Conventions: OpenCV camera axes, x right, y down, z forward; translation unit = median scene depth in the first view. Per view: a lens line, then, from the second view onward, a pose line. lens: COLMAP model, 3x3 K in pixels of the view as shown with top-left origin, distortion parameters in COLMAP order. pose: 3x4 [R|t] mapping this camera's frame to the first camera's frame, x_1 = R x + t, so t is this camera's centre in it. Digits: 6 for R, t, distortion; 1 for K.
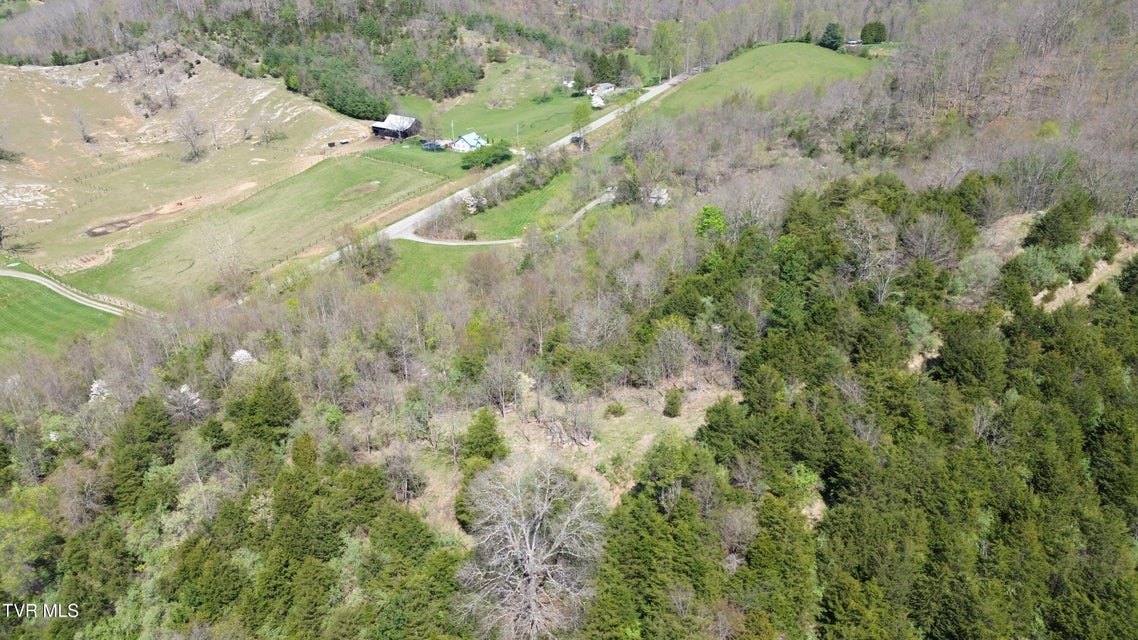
lens RADIAL K [[801.0, 0, 568.6], [0, 801.0, 319.3], [0, 0, 1]] dist [0.078503, -0.069379]
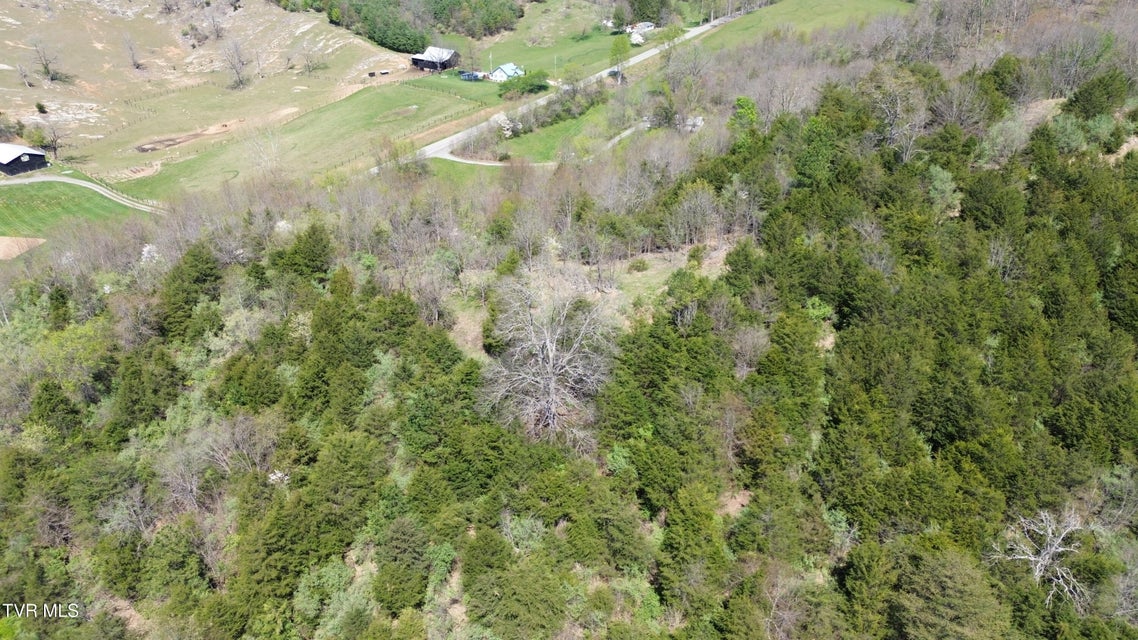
lens RADIAL K [[801.0, 0, 568.6], [0, 801.0, 316.9], [0, 0, 1]] dist [0.078503, -0.069379]
pose [[0.998691, 0.029822, -0.041565, 0.012574], [-0.028395, 0.999001, 0.034503, 0.139715], [0.042553, -0.033277, 0.998540, -0.034089]]
